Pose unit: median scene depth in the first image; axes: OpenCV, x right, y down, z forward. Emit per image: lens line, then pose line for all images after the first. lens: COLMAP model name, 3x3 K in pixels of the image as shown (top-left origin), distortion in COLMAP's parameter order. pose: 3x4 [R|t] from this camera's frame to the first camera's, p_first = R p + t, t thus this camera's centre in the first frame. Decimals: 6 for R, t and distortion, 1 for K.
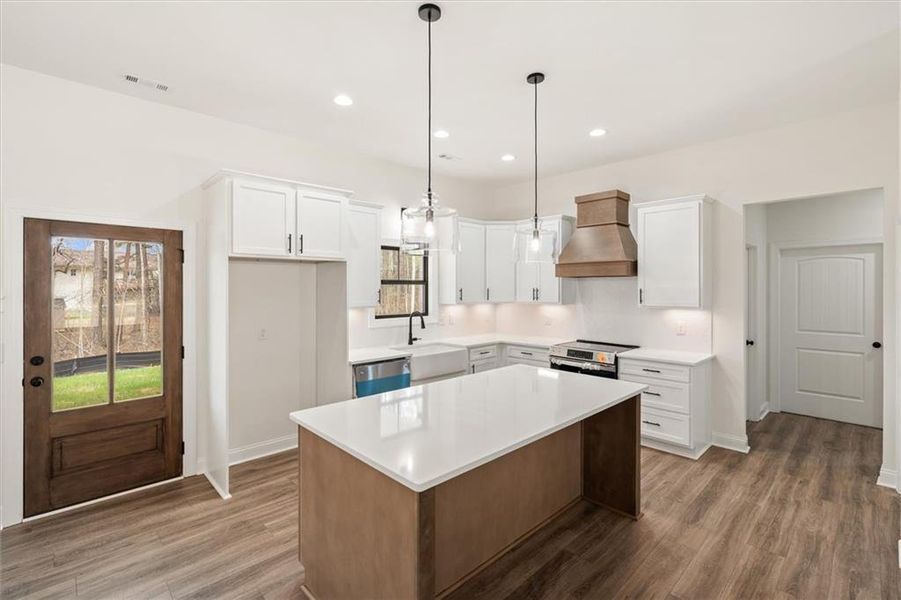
lens RADIAL K [[402.6, 0, 452.4], [0, 402.6, 294.6], [0, 0, 1]] dist [-0.002880, -0.000172]
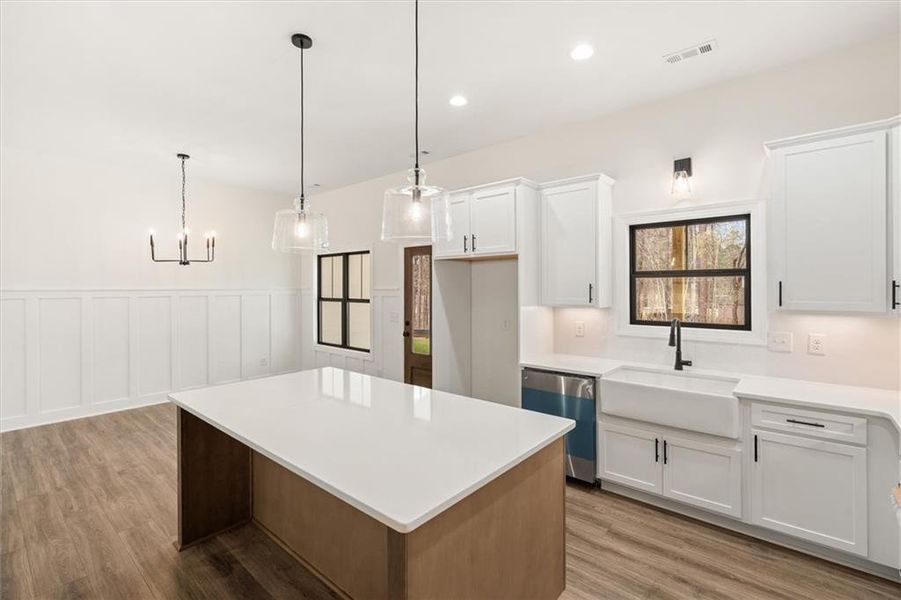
lens RADIAL K [[402.6, 0, 452.4], [0, 402.6, 294.6], [0, 0, 1]] dist [-0.002880, -0.000172]
pose [[0.111385, 0.018127, -0.993612, 0.703193], [-0.013214, 0.999772, 0.016758, -0.003734], [0.993689, 0.011263, 0.111599, 0.806220]]
